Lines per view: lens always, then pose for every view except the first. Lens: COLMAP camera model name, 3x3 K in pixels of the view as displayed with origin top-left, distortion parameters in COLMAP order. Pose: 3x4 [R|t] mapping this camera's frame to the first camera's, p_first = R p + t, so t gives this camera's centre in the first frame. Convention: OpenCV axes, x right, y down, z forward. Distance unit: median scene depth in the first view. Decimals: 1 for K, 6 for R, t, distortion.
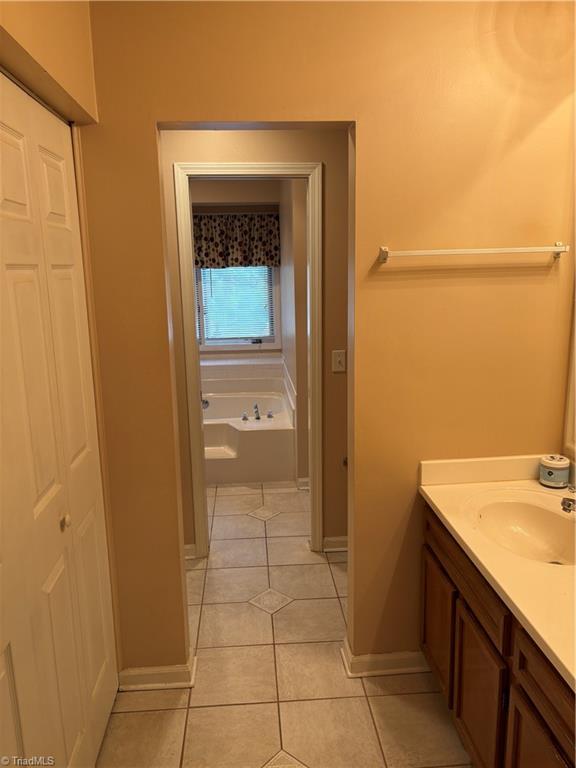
lens RADIAL K [[578.4, 0, 288.0], [0, 578.4, 384.0], [0, 0, 1]] dist [0.054519, -0.073370]
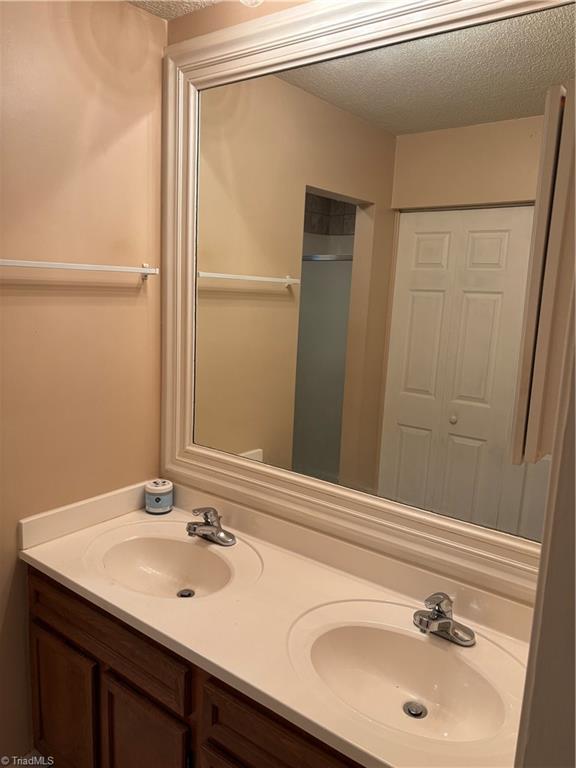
lens RADIAL K [[571.1, 0, 287.6], [0, 571.1, 386.9], [0, 0, 1]] dist [-0.001610, 0.007603]
pose [[0.657678, -0.072668, 0.749786, -0.110462], [0.090368, 0.995759, 0.017241, -0.031741], [-0.747859, 0.056418, 0.661456, 0.196298]]
